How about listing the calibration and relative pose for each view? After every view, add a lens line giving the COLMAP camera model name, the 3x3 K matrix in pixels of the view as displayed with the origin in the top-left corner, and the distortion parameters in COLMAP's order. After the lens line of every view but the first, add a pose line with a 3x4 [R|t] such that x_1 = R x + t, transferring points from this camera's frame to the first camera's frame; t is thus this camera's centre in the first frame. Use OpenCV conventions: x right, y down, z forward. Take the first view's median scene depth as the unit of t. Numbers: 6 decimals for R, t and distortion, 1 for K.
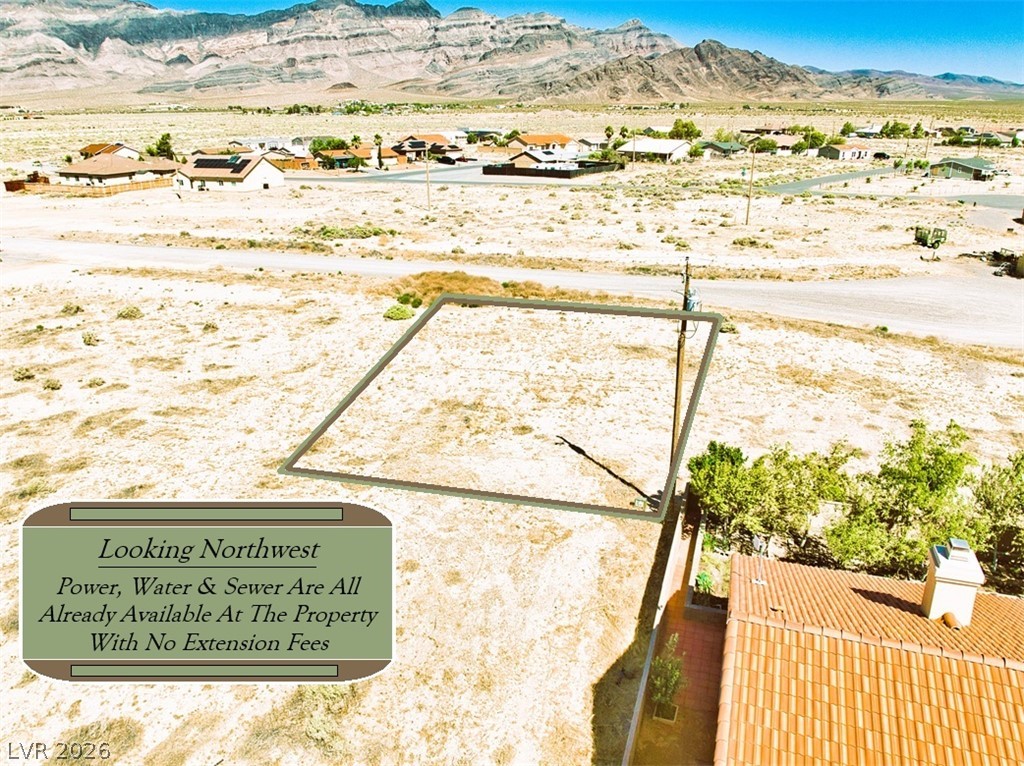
lens RADIAL K [[735.5, 0, 521.1], [0, 735.5, 427.0], [0, 0, 1]] dist [-0.028210, -0.009647]
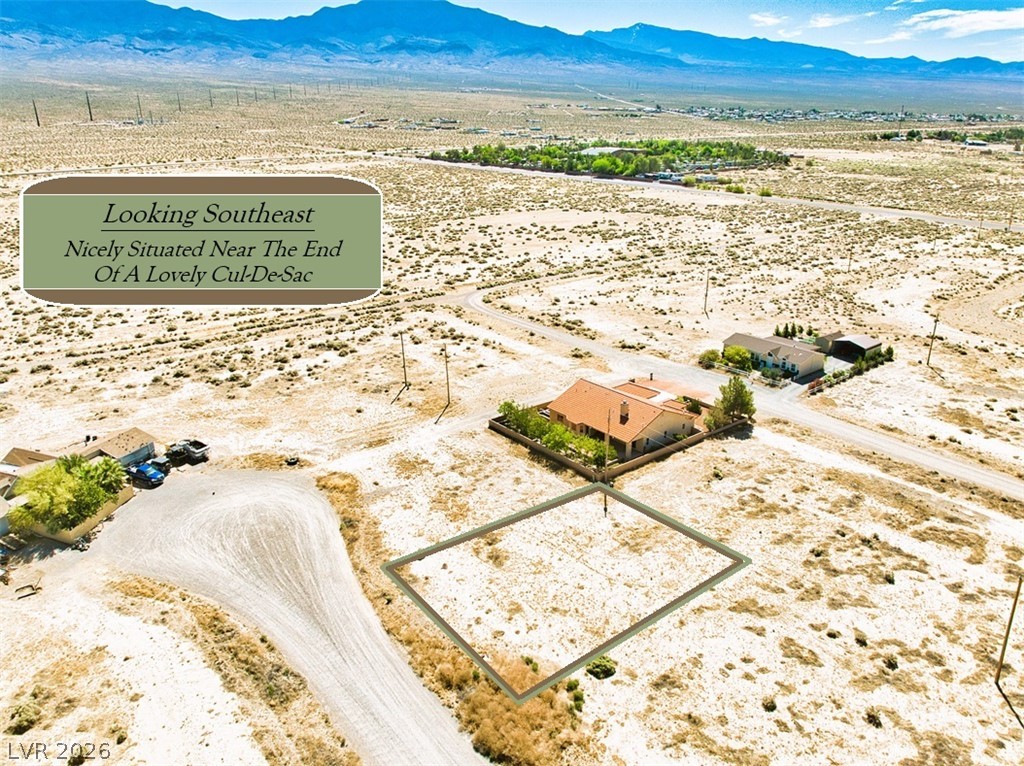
lens RADIAL K [[735.5, 0, 522.2], [0, 735.5, 427.0], [0, 0, 1]] dist [-0.028210, -0.009647]
pose [[-0.834006, -0.216136, 0.507661, -0.122823], [0.228768, 0.701815, 0.674627, -0.263666], [-0.502095, 0.678779, -0.535872, 0.314065]]
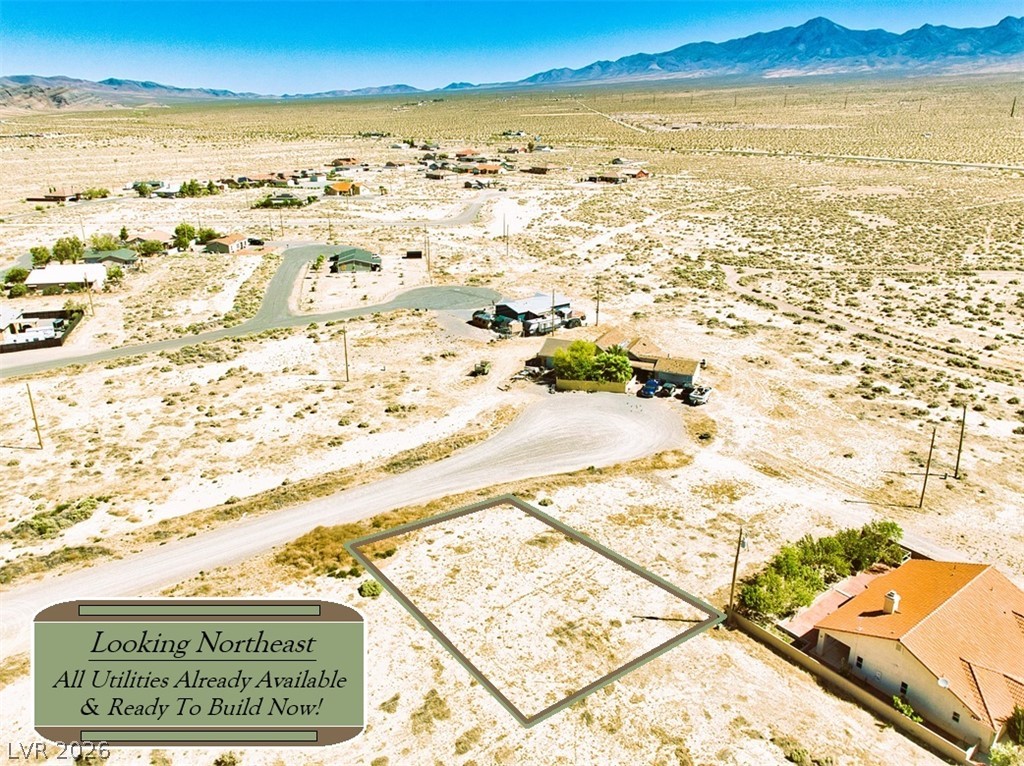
lens RADIAL K [[735.5, 0, 502.4], [0, 735.5, 429.9], [0, 0, 1]] dist [-0.028210, -0.009647]
pose [[0.592203, -0.322167, 0.738583, -0.195249], [0.326789, 0.933858, 0.145322, -0.115544], [-0.736549, 0.155301, 0.658314, -0.008608]]
